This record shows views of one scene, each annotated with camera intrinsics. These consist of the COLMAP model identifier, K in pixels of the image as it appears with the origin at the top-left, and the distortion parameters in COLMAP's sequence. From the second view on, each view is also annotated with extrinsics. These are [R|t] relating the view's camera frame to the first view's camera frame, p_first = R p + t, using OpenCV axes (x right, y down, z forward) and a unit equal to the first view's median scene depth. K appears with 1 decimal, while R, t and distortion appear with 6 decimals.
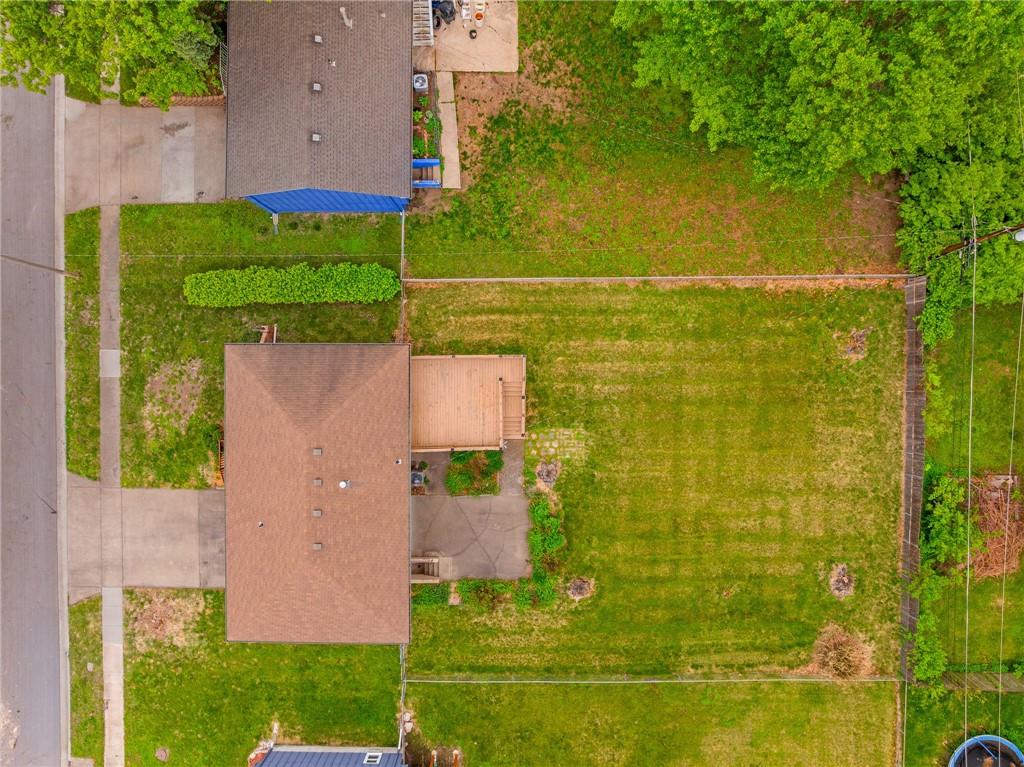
lens RADIAL K [[719.0, 0, 522.2], [0, 719.0, 381.9], [0, 0, 1]] dist [-0.029670, -0.010531]
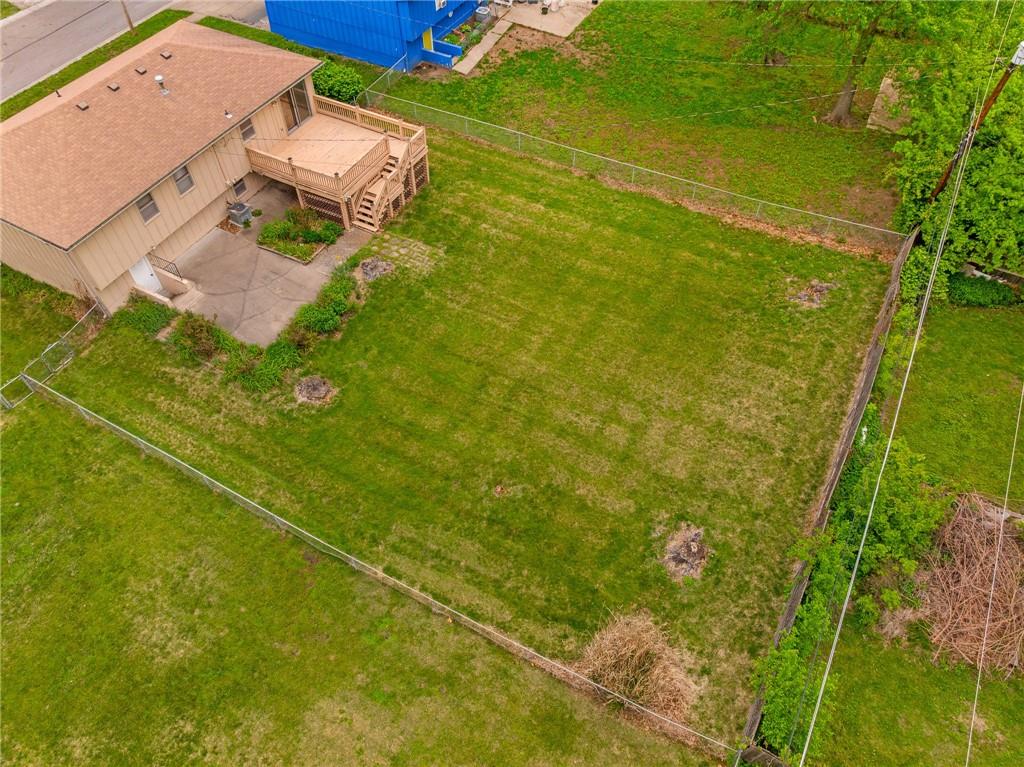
lens RADIAL K [[719.0, 0, 516.7], [0, 719.0, 384.1], [0, 0, 1]] dist [-0.029670, -0.010531]
pose [[0.879799, 0.375199, -0.291856, 0.443715], [-0.475345, 0.692596, -0.542547, 0.559905], [-0.001425, 0.616065, 0.787694, 0.465444]]
